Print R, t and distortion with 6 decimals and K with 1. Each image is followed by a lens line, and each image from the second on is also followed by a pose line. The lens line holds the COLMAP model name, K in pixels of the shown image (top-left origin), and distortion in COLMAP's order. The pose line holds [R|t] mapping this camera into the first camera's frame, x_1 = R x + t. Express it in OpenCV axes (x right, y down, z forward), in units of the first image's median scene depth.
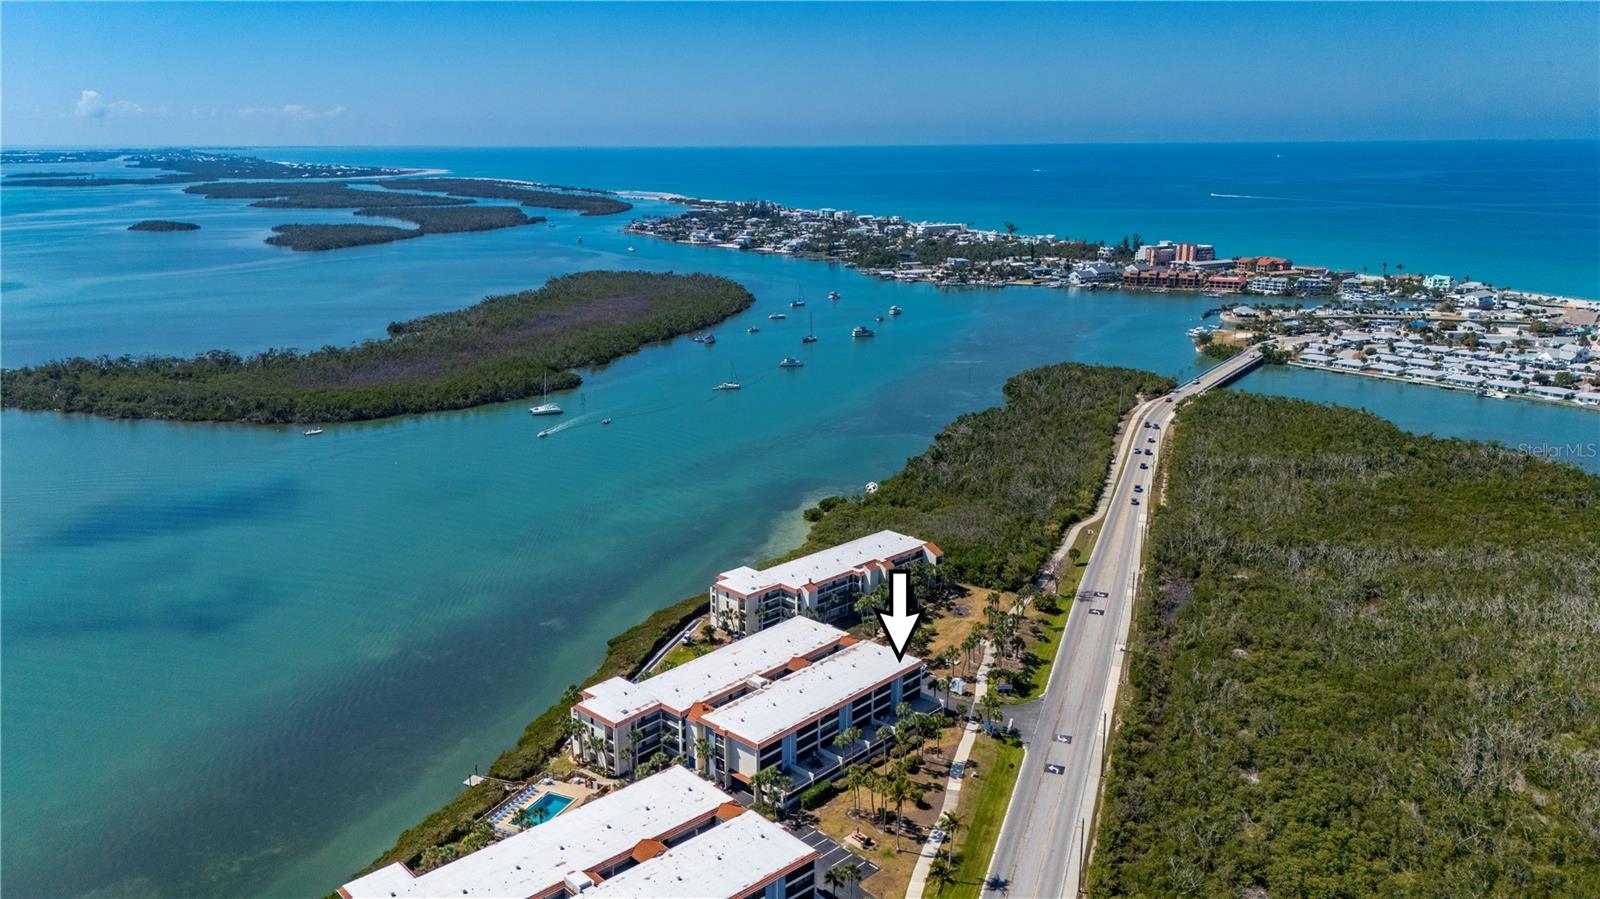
lens RADIAL K [[1177.5, 0, 797.5], [0, 1177.5, 447.7], [0, 0, 1]] dist [0.068141, -0.066021]
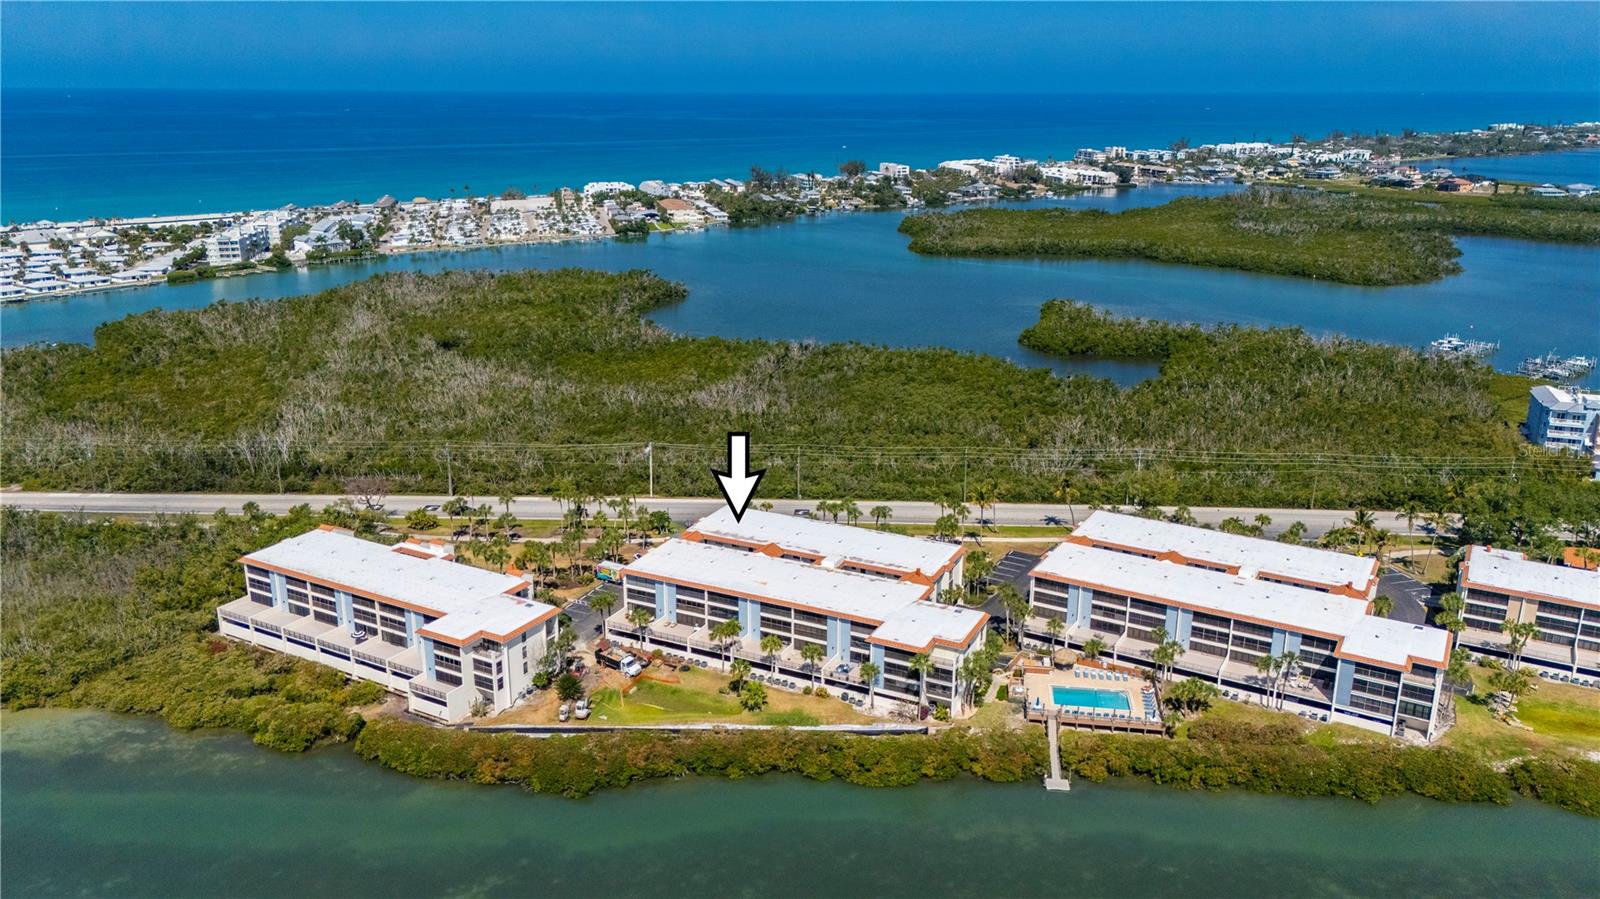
lens RADIAL K [[1177.5, 0, 797.5], [0, 1177.5, 447.7], [0, 0, 1]] dist [0.068141, -0.066021]
pose [[-0.300774, -0.270900, 0.914412, -0.246762], [0.235735, 0.907938, 0.346521, -0.056578], [-0.924102, 0.319783, -0.209224, 0.367682]]
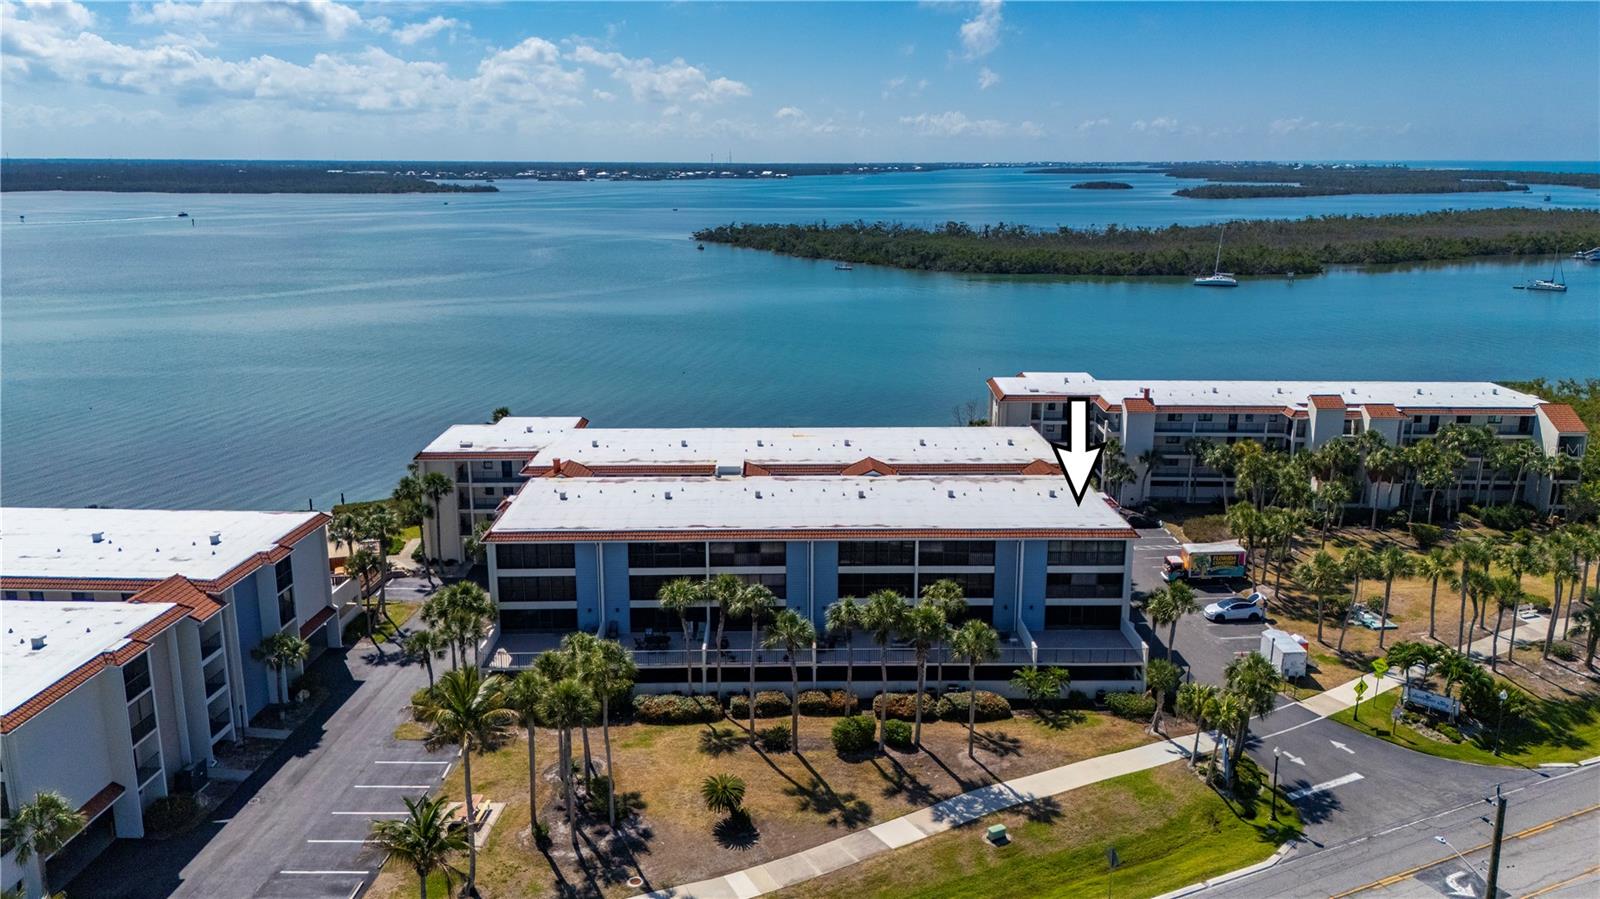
lens RADIAL K [[1189.6, 0, 796.1], [0, 1189.6, 445.2], [0, 0, 1]] dist [0.070750, -0.072805]
pose [[0.702043, 0.171688, -0.691129, 0.091742], [-0.182799, 0.981431, 0.058117, 0.049781], [0.688273, 0.085537, 0.720391, 0.216077]]
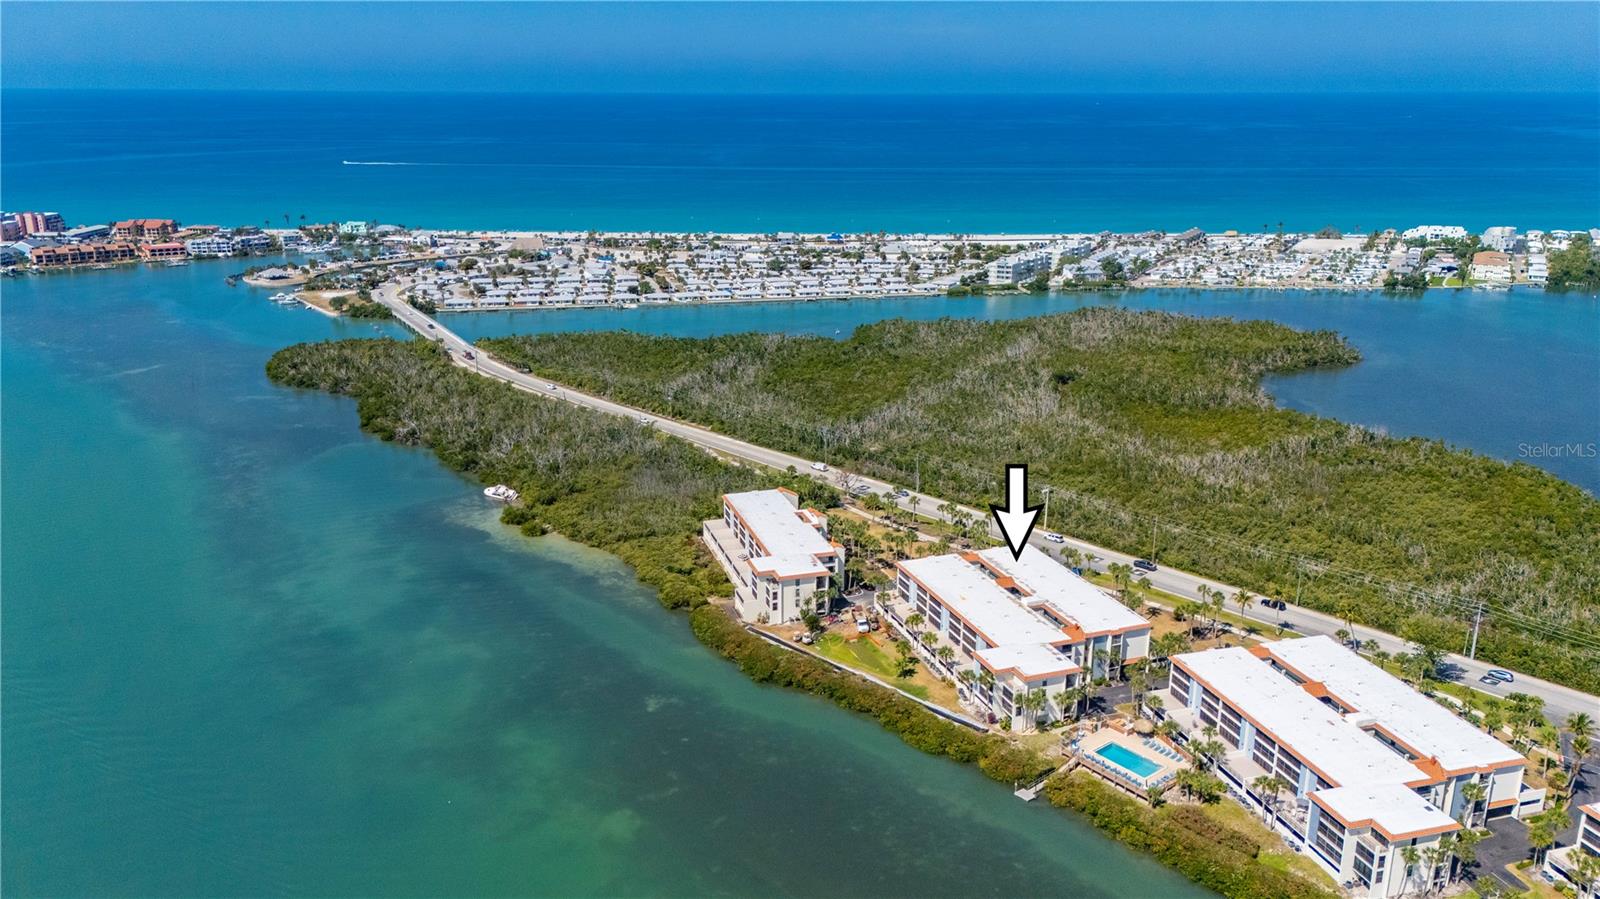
lens RADIAL K [[1189.6, 0, 796.1], [0, 1189.6, 445.2], [0, 0, 1]] dist [0.070750, -0.072805]
pose [[0.438755, -0.248289, 0.863624, -0.326881], [0.219076, 0.961627, 0.165166, -0.053084], [-0.871493, 0.116732, 0.476312, 0.202953]]
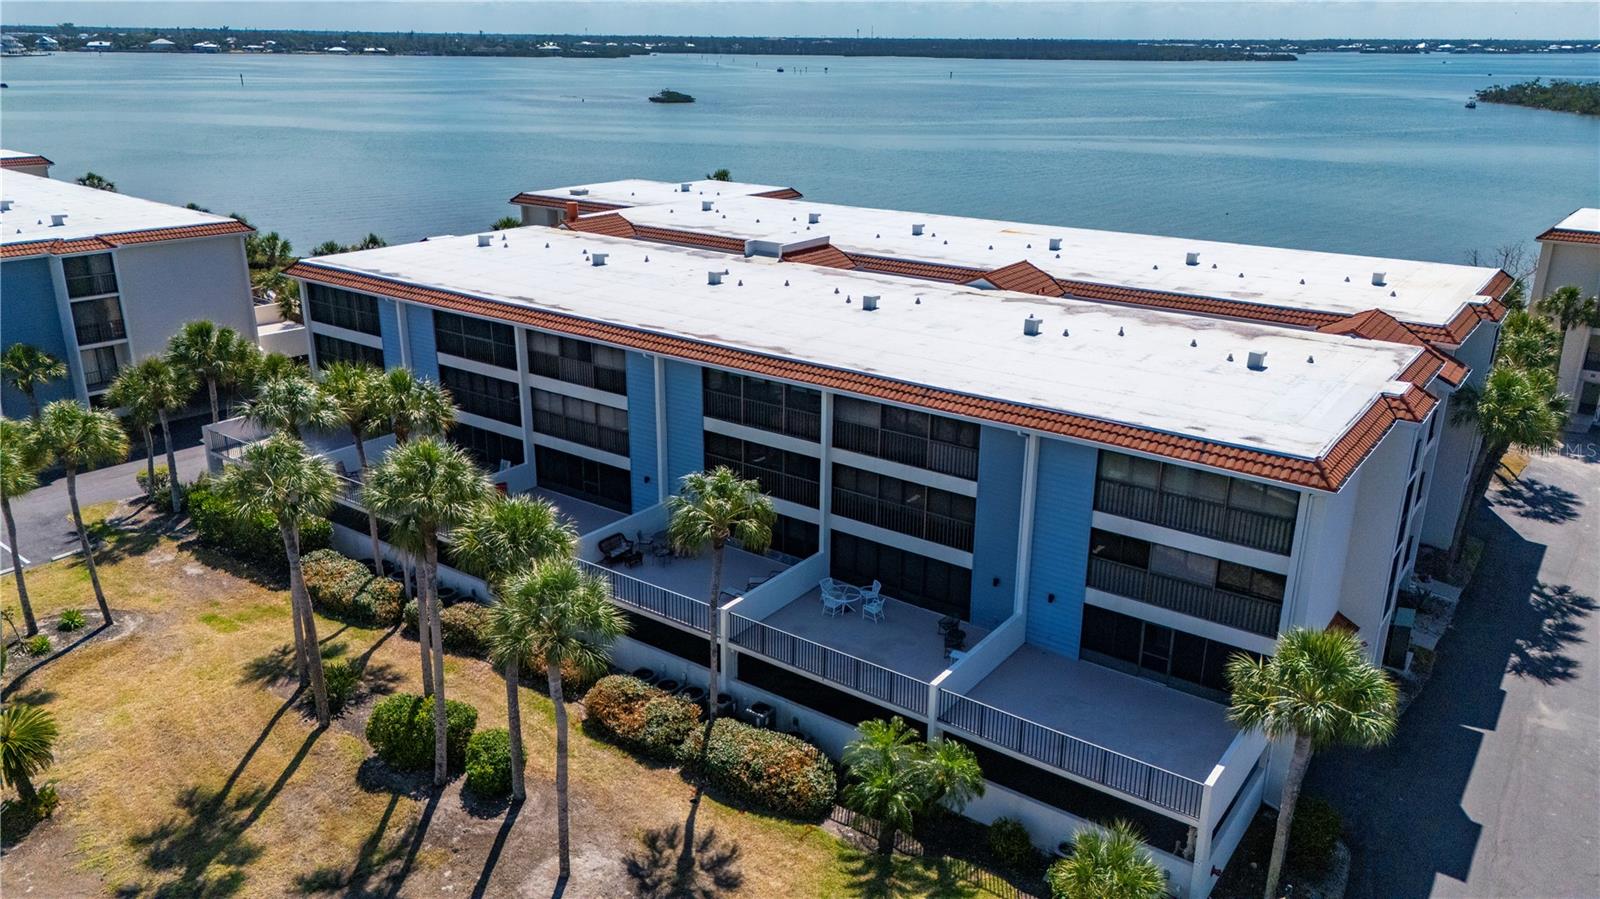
lens RADIAL K [[1177.5, 0, 797.5], [0, 1177.5, 447.7], [0, 0, 1]] dist [0.068141, -0.066021]
pose [[0.133019, 0.332523, -0.933667, 0.071563], [-0.257313, 0.921323, 0.291468, 0.050607], [0.957129, 0.201474, 0.208116, 0.298906]]
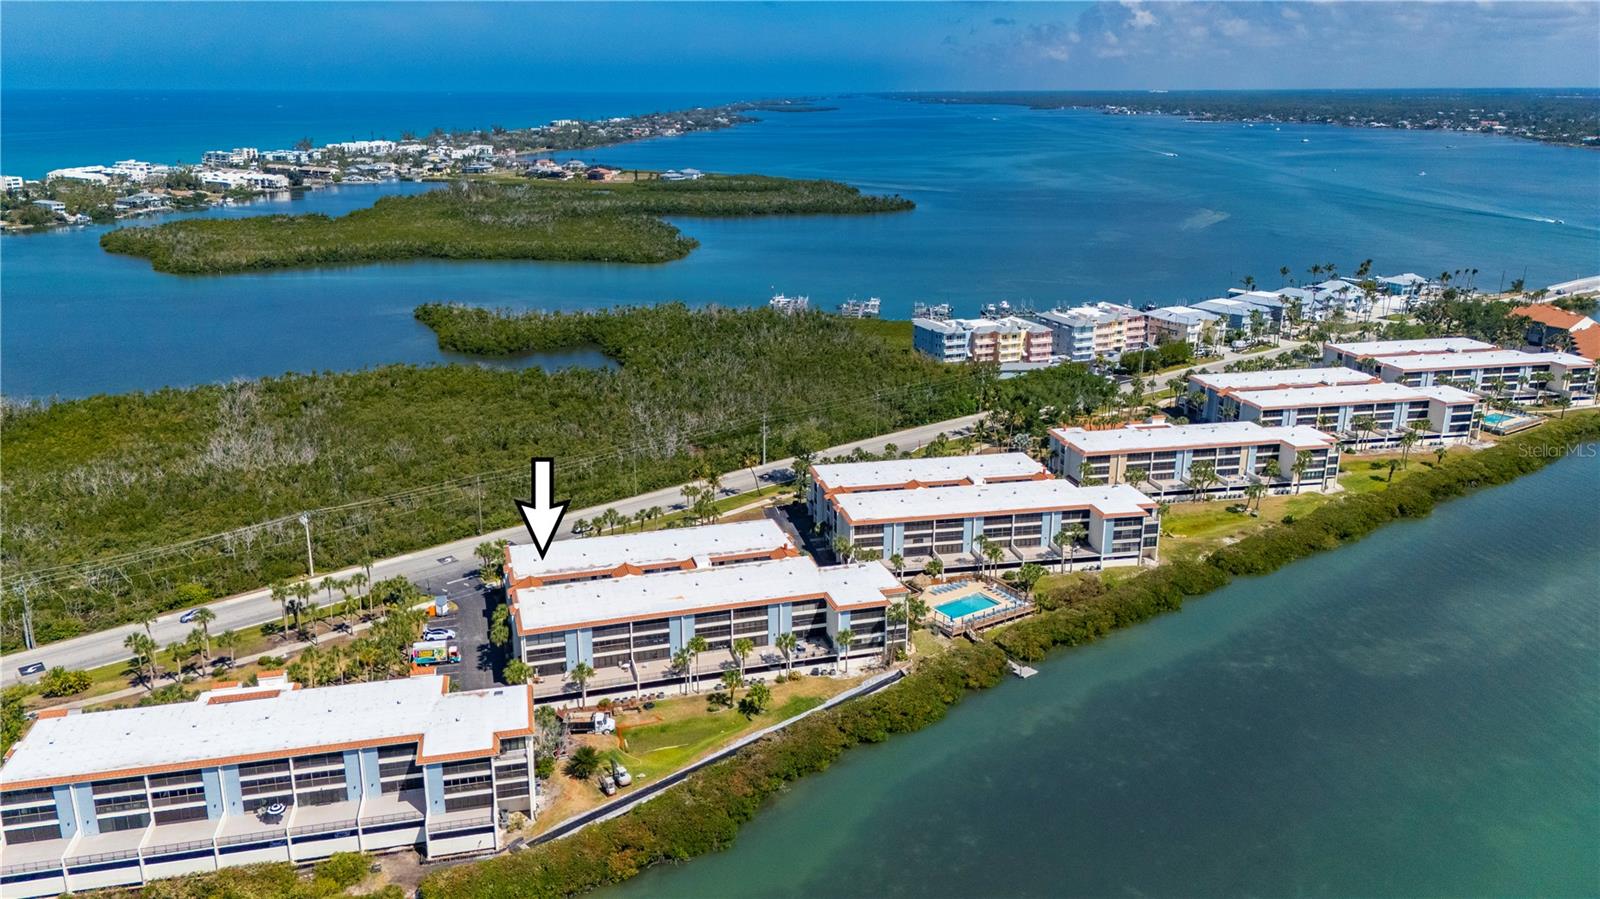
lens RADIAL K [[1189.6, 0, 796.1], [0, 1189.6, 445.2], [0, 0, 1]] dist [0.070750, -0.072805]
pose [[-0.866014, -0.136553, 0.481012, -0.156174], [0.129376, 0.868035, 0.479351, -0.087605], [-0.482992, 0.477356, -0.734064, 0.487079]]
